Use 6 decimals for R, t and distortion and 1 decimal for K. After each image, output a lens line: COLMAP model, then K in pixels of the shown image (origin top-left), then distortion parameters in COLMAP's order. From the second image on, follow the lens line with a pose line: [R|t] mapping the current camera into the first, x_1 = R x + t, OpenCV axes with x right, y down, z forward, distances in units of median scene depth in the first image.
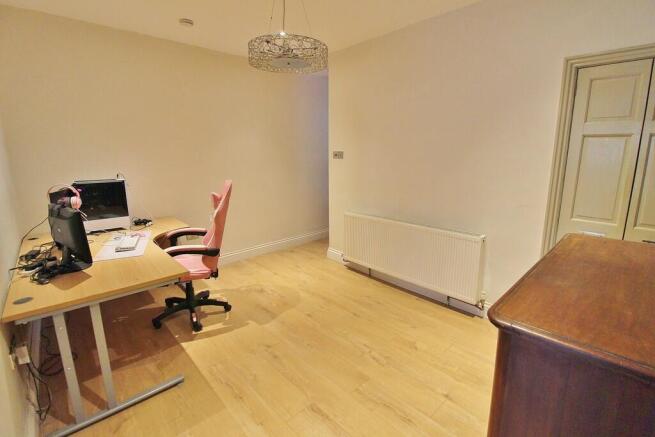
lens RADIAL K [[309.7, 0, 330.3], [0, 309.7, 208.0], [0, 0, 1]] dist [-0.000835, -0.000722]
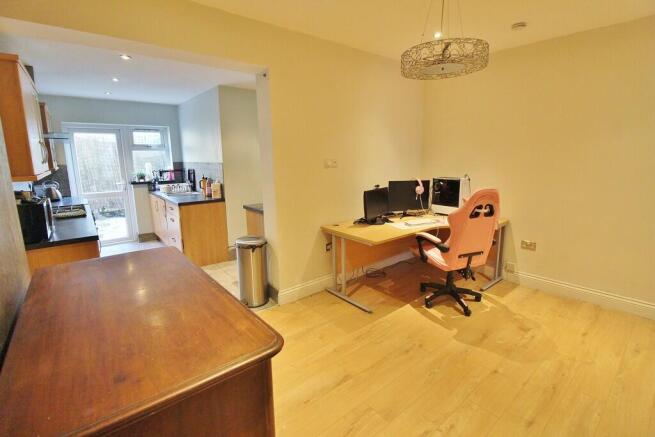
lens RADIAL K [[309.7, 0, 330.3], [0, 309.7, 208.0], [0, 0, 1]] dist [-0.000835, -0.000722]
pose [[-0.068640, 0.172647, -0.982589, 0.709148], [-0.165886, 0.969226, 0.181887, -0.131803], [0.983753, 0.175483, -0.037888, 0.609161]]
